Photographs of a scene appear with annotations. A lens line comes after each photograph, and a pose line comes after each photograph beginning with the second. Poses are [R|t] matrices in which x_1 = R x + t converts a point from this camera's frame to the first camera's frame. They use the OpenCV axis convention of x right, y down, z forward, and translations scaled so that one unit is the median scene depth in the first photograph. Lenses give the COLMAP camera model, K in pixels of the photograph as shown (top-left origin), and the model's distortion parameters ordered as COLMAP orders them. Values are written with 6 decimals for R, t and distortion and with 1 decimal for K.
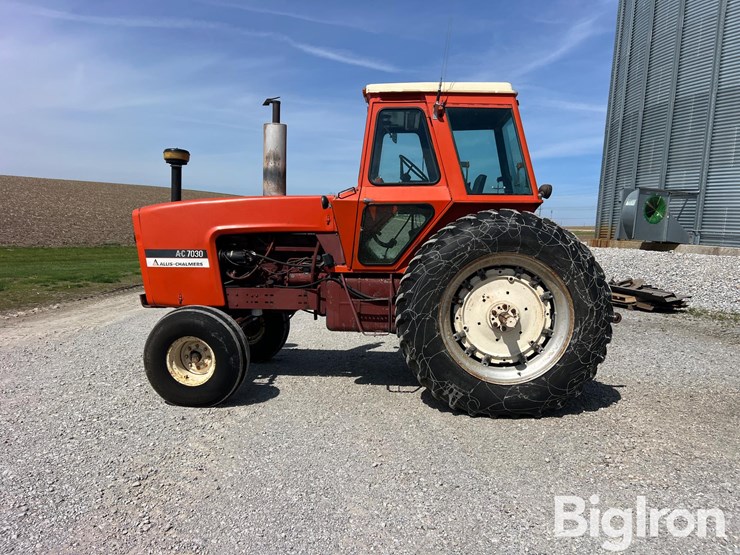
lens RADIAL K [[568.4, 0, 370.0], [0, 568.4, 277.5], [0, 0, 1]] dist [0.055413, -0.004149]
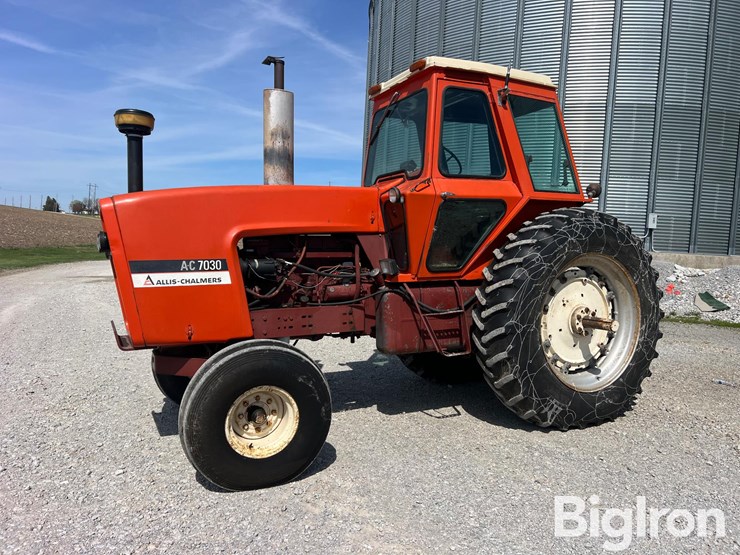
lens RADIAL K [[567.9, 0, 366.3], [0, 567.9, 275.9], [0, 0, 1]] dist [0.013402, -0.005796]
pose [[0.870393, -0.042249, 0.490542, -0.520330], [0.043468, 0.999015, 0.008914, -0.028677], [-0.490436, 0.013564, 0.871372, 0.335246]]
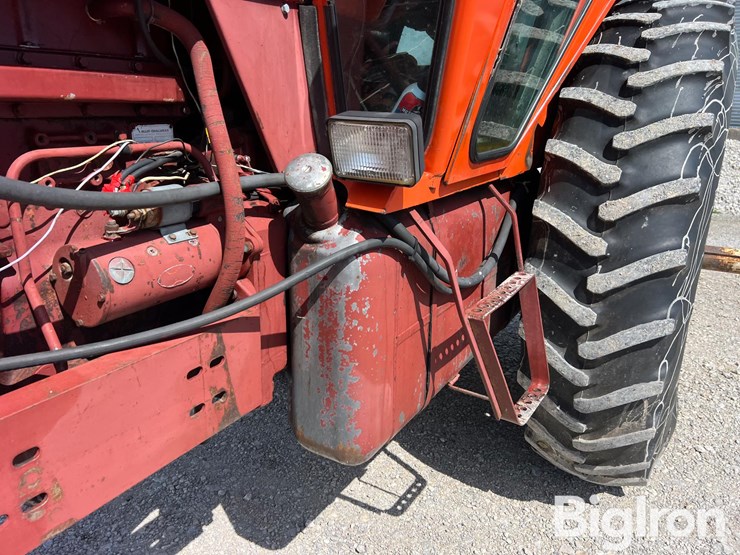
lens RADIAL K [[567.9, 0, 366.3], [0, 567.9, 275.9], [0, 0, 1]] dist [0.013402, -0.005796]
pose [[0.475181, -0.262256, 0.839896, -0.255915], [0.035886, 0.959531, 0.279309, -0.045944], [-0.879156, -0.102582, 0.465362, 0.958939]]
